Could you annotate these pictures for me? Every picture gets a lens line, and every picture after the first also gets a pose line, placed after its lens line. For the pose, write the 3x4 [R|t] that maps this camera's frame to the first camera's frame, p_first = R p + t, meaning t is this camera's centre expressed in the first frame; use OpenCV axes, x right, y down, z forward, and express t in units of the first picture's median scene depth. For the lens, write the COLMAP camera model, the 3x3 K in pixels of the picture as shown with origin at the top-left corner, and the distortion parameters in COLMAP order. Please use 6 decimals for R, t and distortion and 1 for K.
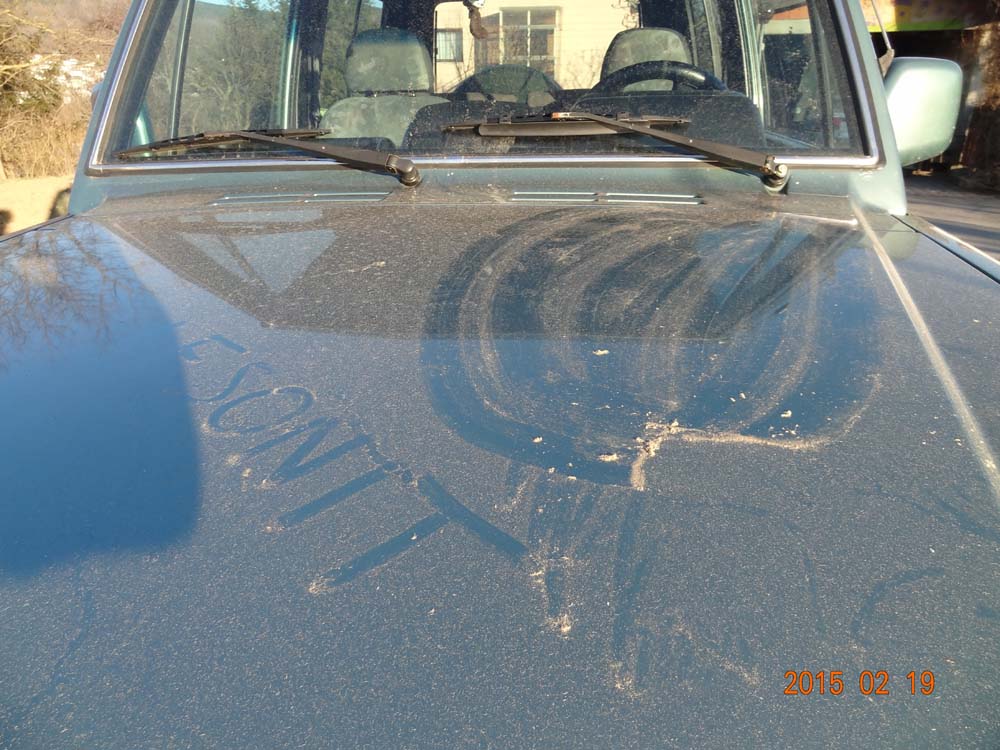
lens RADIAL K [[700.3, 0, 500.0], [0, 700.3, 375.0], [0, 0, 1]] dist [-0.005276, 0.001964]
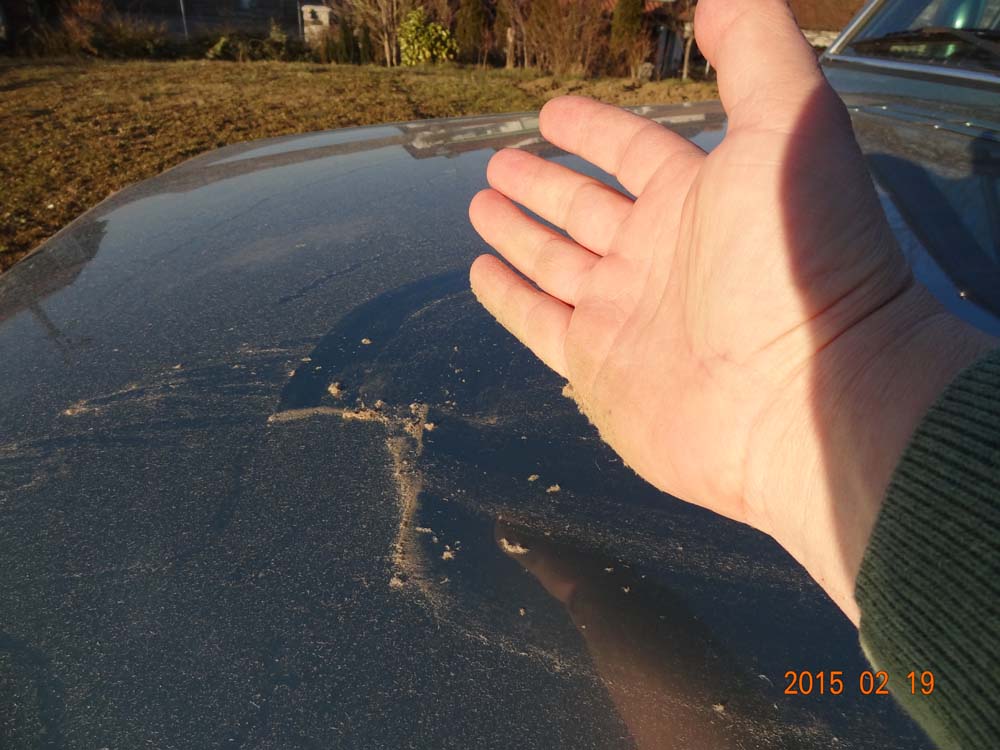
lens RADIAL K [[700.3, 0, 500.0], [0, 700.3, 375.0], [0, 0, 1]] dist [-0.005276, 0.001964]
pose [[0.284102, 0.493541, -0.822012, 0.349872], [-0.411222, 0.837204, 0.360536, -0.104469], [0.866131, 0.235601, 0.440806, 0.338332]]
